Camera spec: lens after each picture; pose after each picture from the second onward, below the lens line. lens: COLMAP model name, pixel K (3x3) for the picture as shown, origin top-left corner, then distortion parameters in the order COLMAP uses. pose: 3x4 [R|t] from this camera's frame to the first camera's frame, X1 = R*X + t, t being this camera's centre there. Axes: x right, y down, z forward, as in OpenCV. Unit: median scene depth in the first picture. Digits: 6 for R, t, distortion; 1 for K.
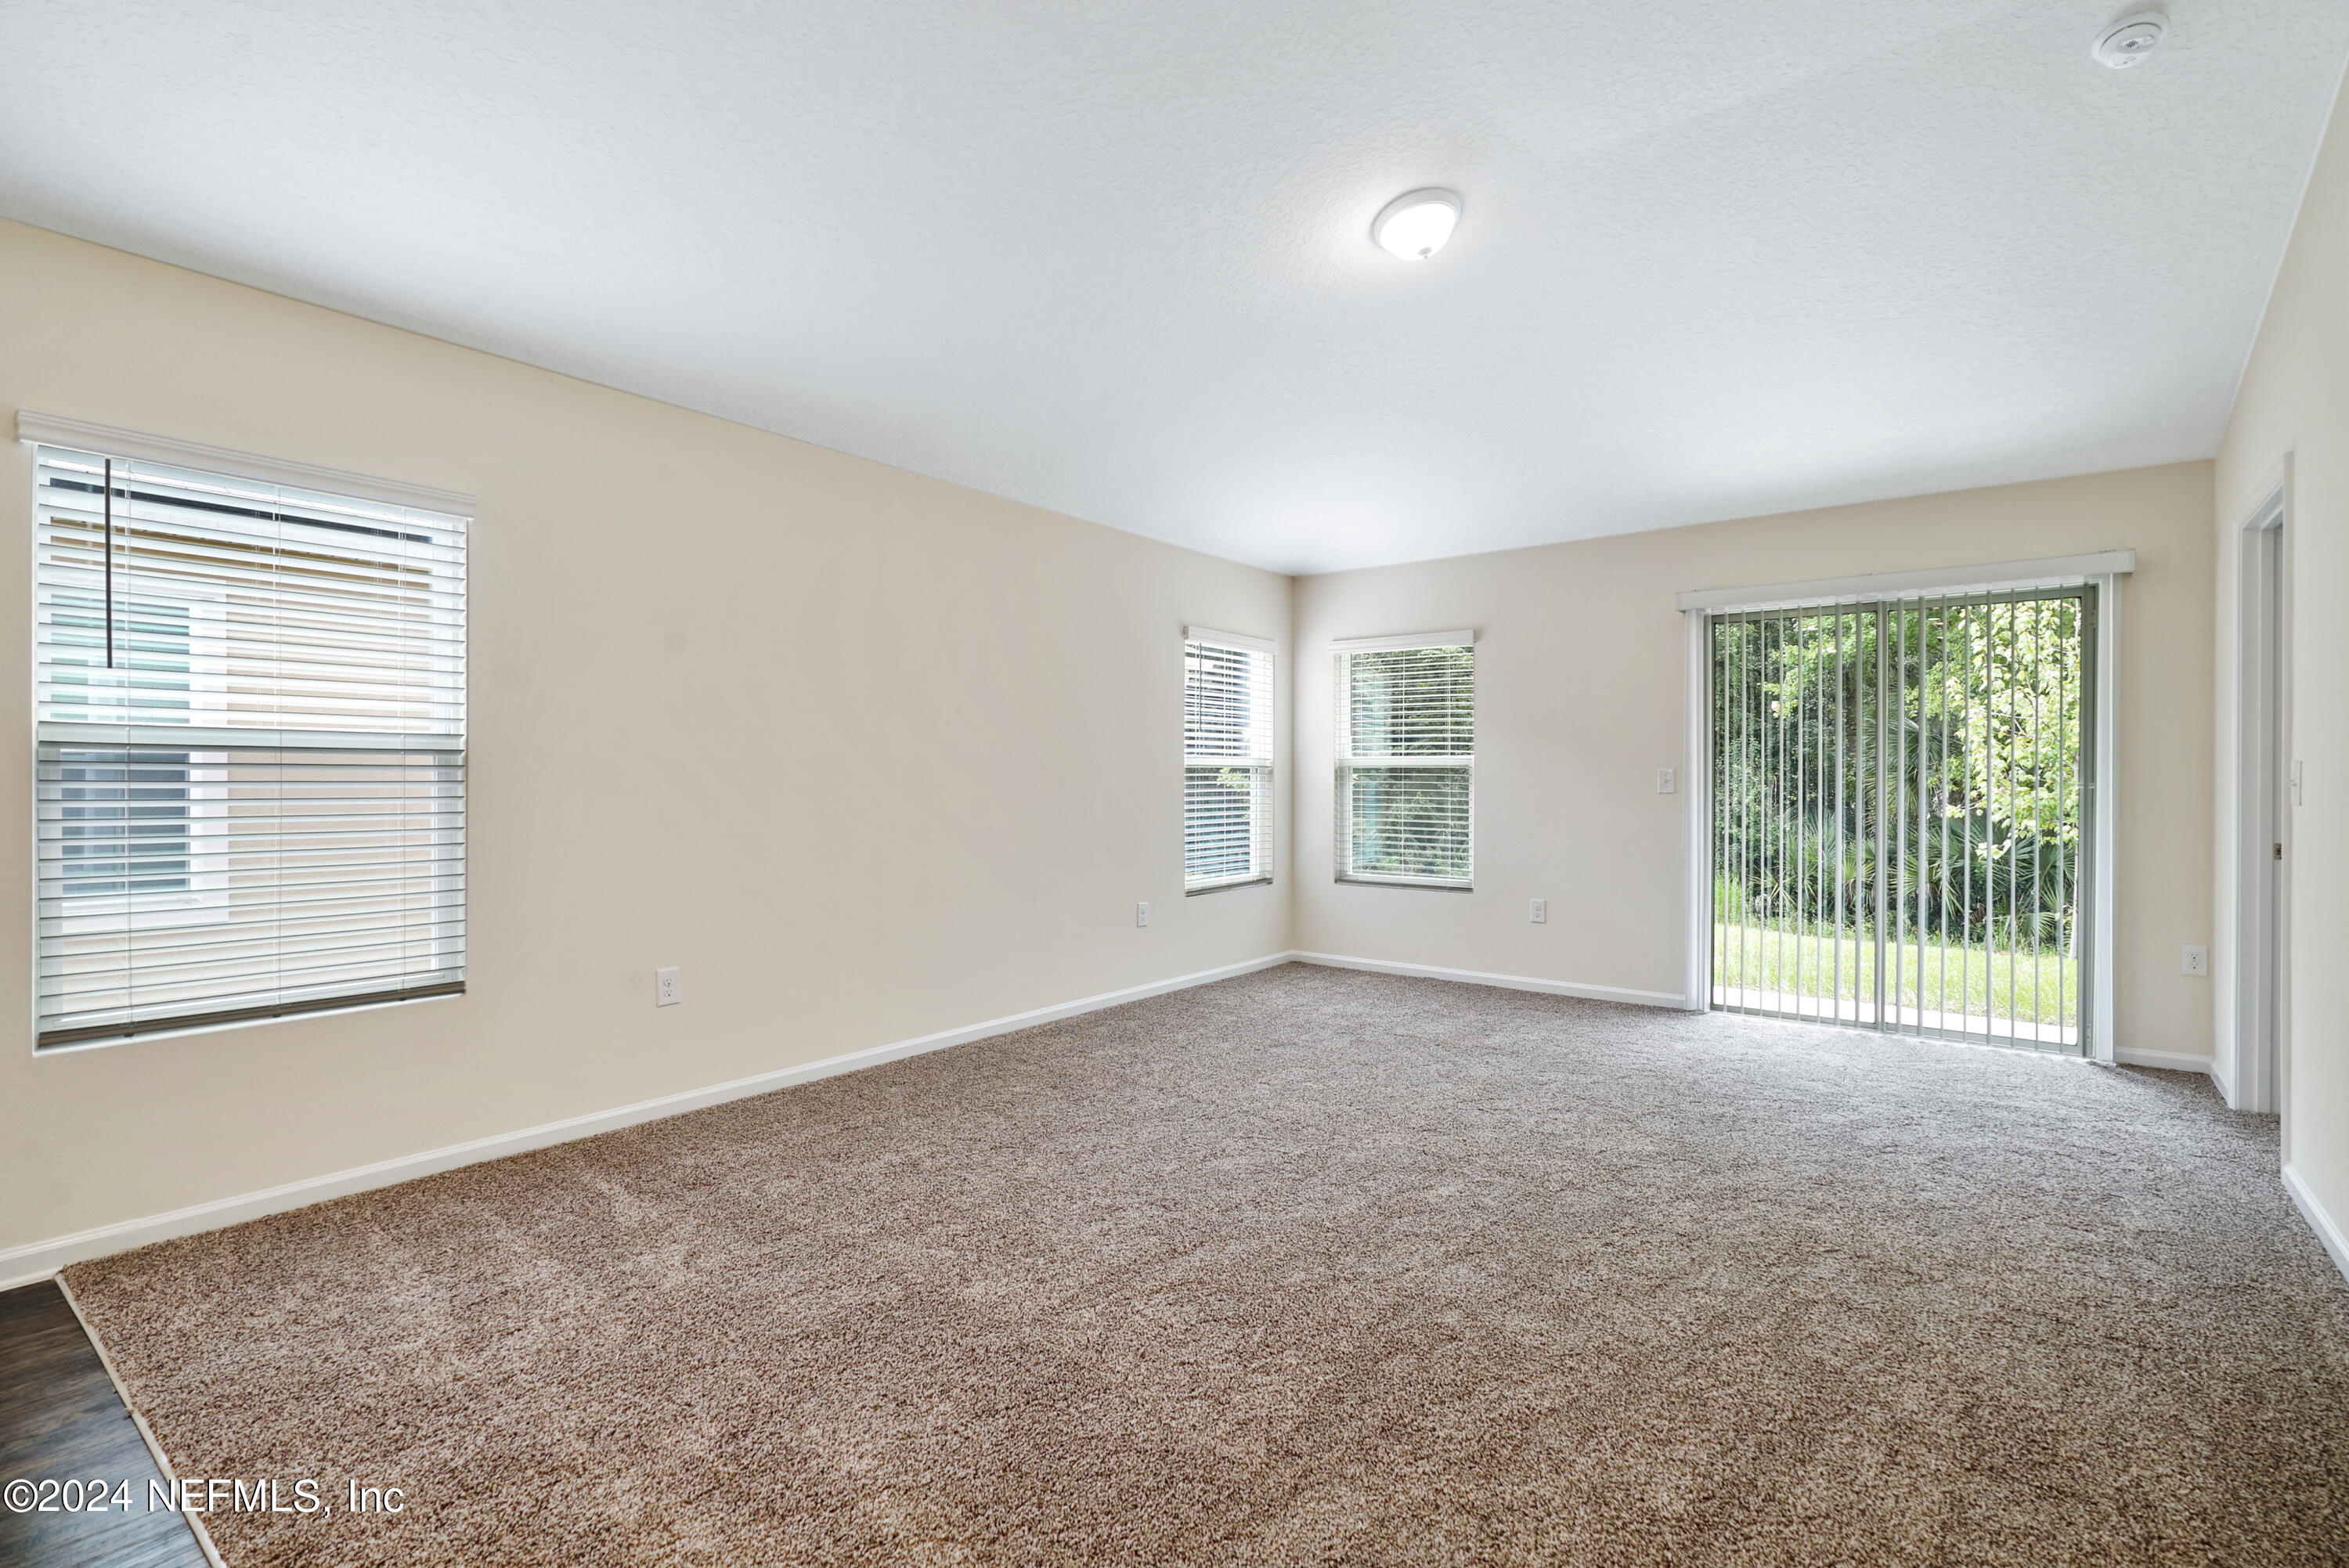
lens RADIAL K [[1079.2, 0, 1187.1], [0, 1079.2, 783.3], [0, 0, 1]] dist [0.000937, -0.002336]
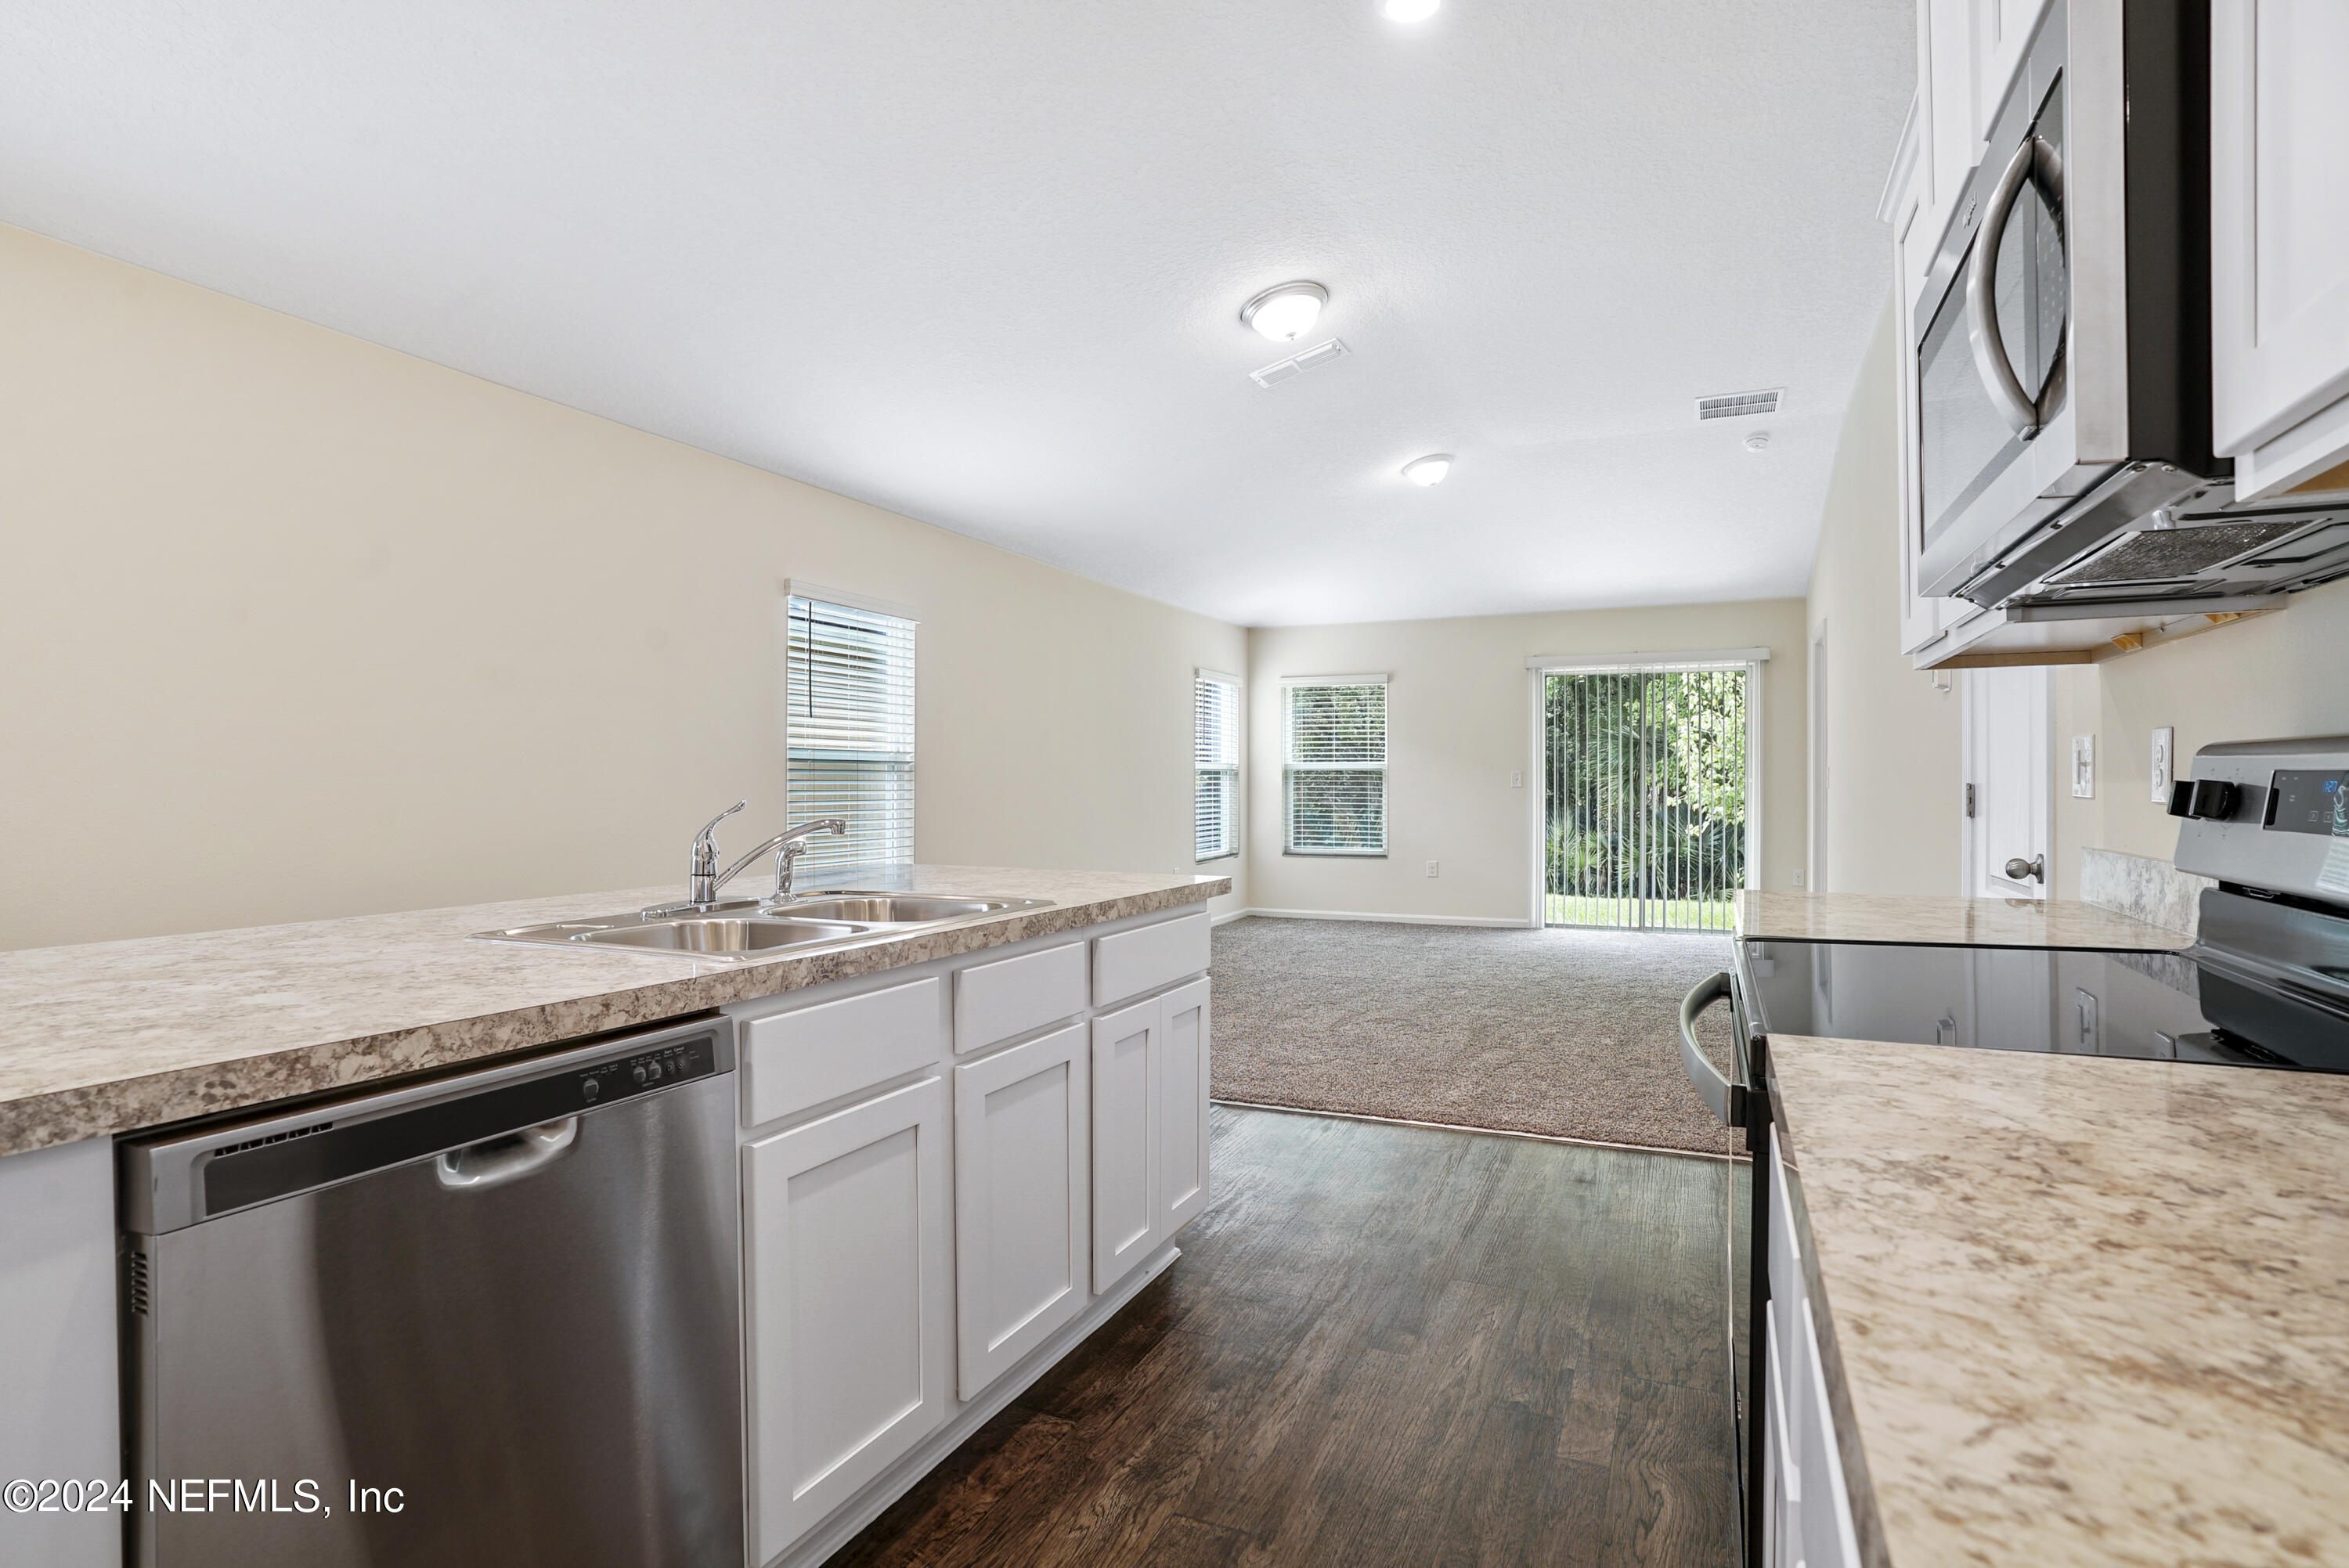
lens RADIAL K [[1156.4, 0, 1179.8], [0, 1156.4, 788.2], [0, 0, 1]] dist [-0.040944, 0.006041]
pose [[0.974713, -0.006825, 0.223356, -0.339674], [0.005469, 0.999963, 0.006689, -0.003914], [-0.223393, -0.005298, 0.974714, -0.427130]]
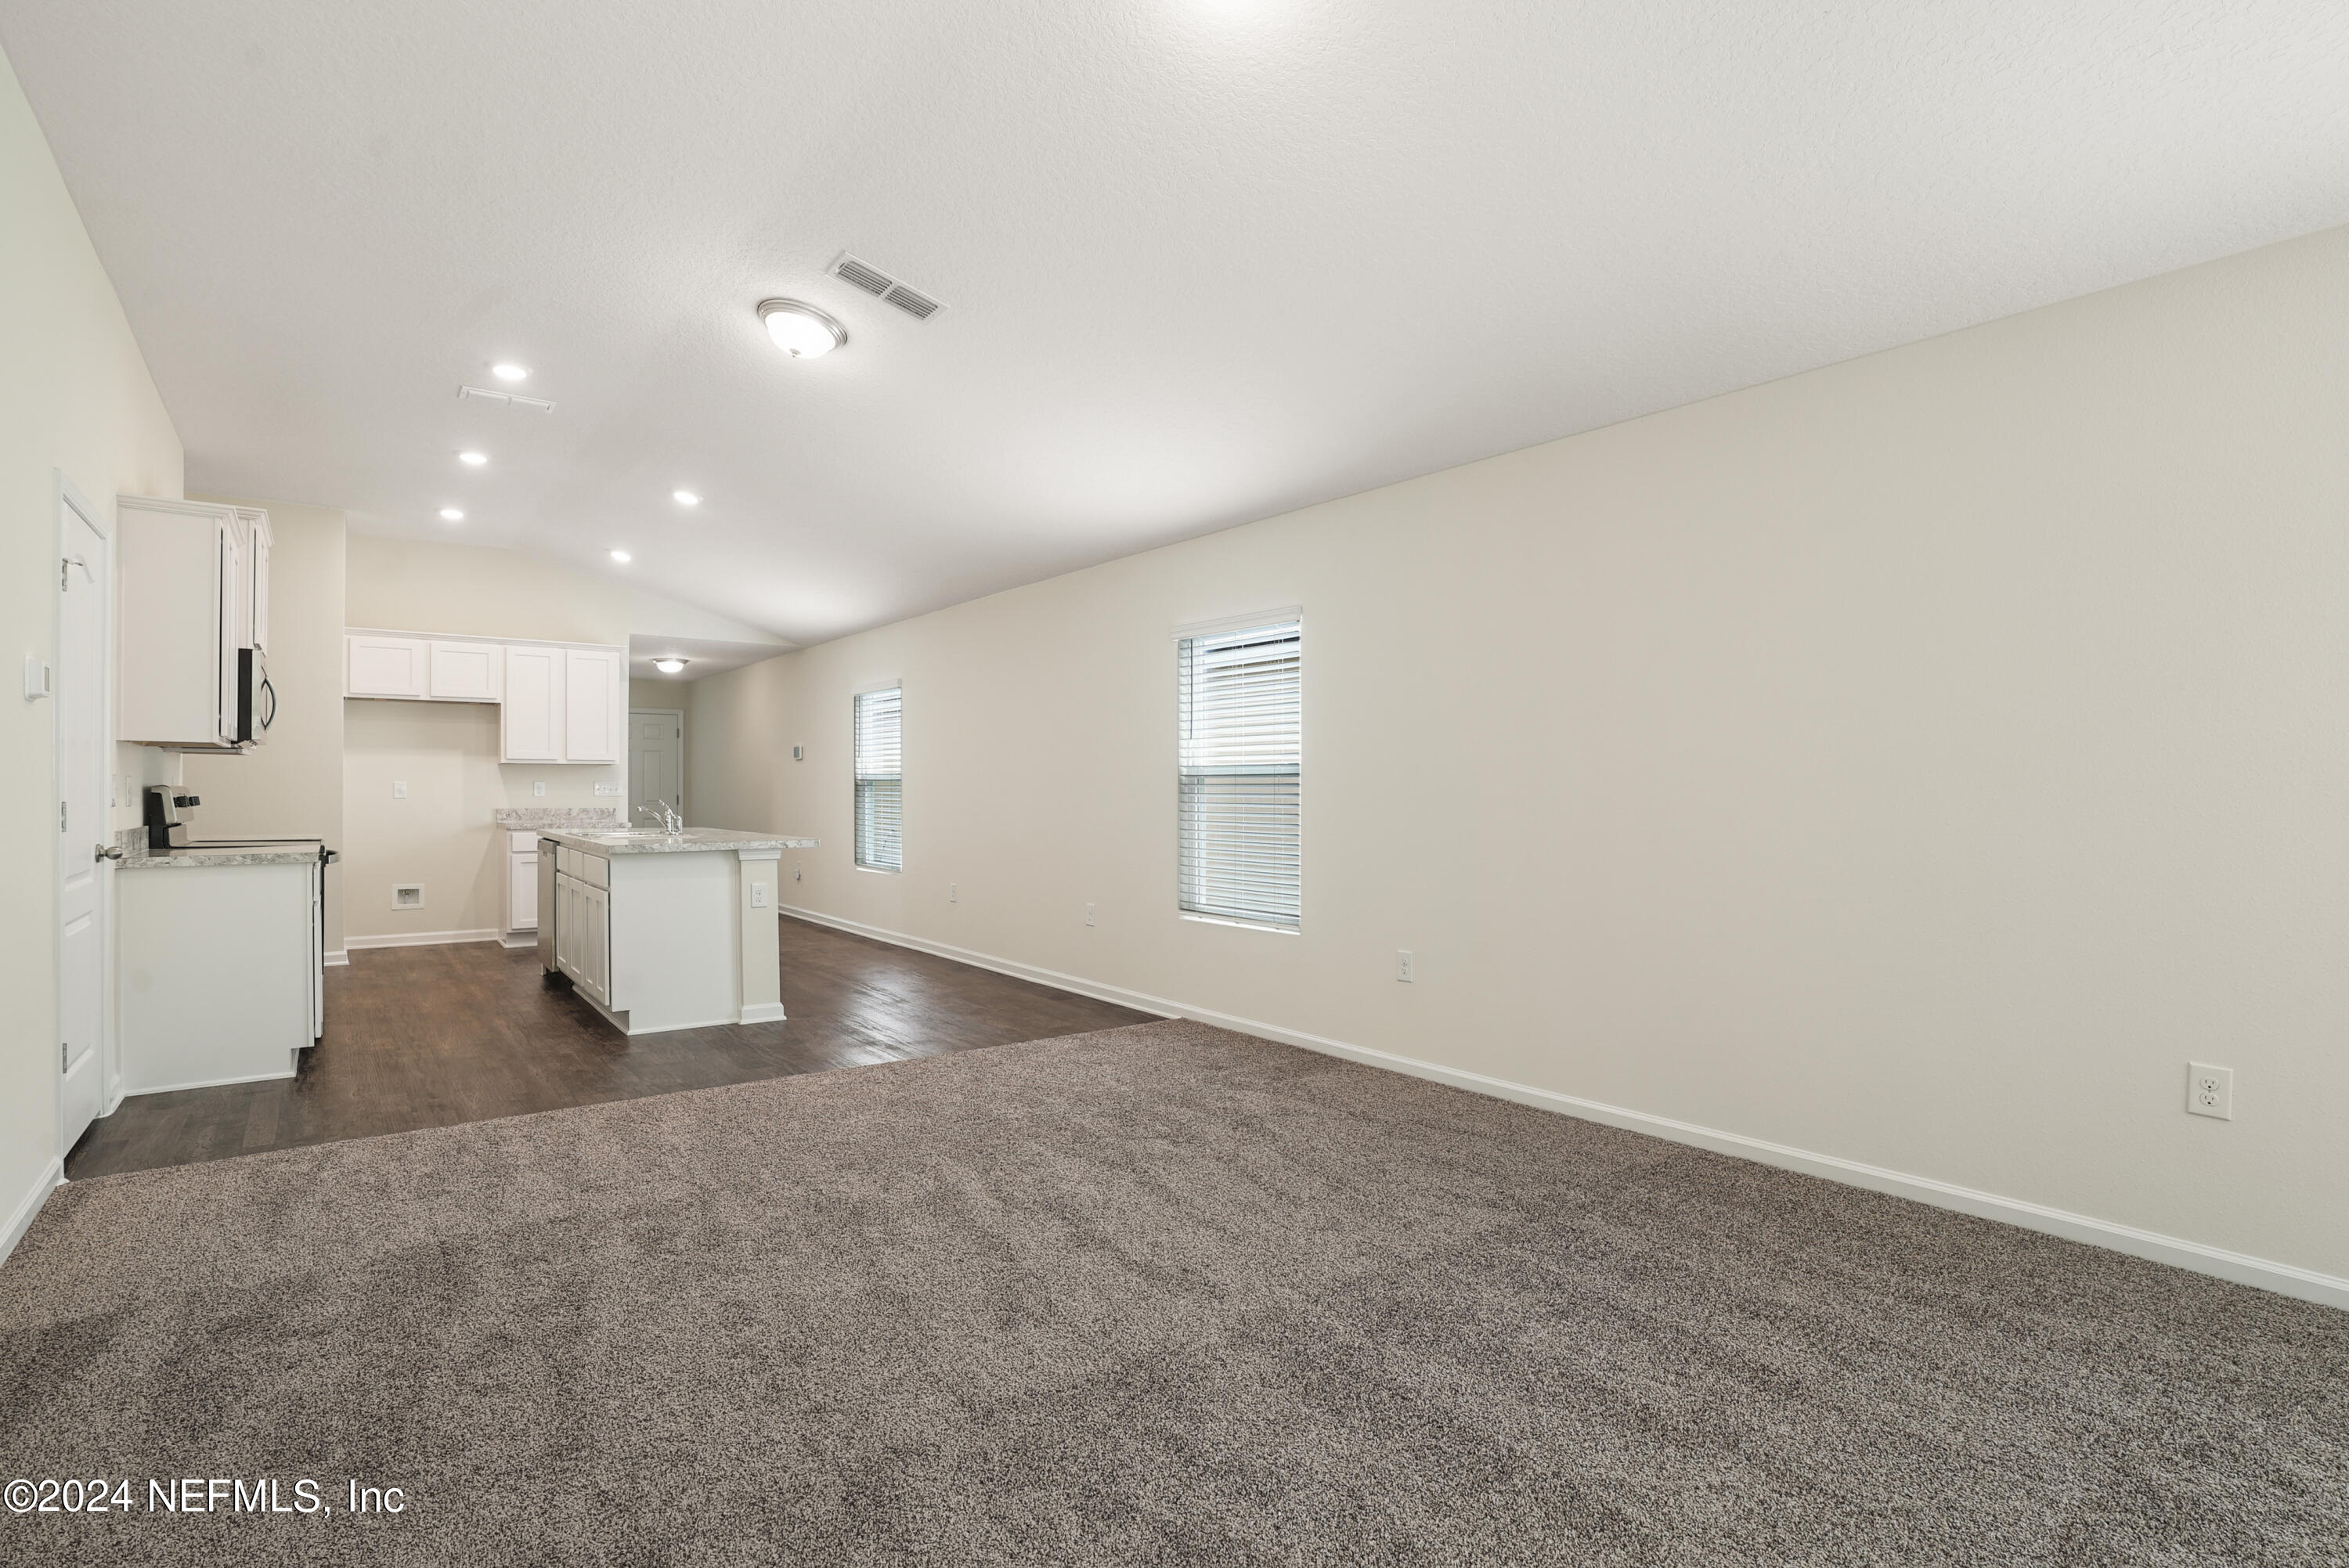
lens RADIAL K [[1156.4, 0, 1161.8], [0, 1156.4, 782.0], [0, 0, 1]] dist [-0.040944, 0.006041]
pose [[-0.315105, -0.009733, -0.949007, 0.483705], [0.005513, 0.999912, -0.012085, 0.001146], [0.949041, -0.009040, -0.315023, 0.685460]]
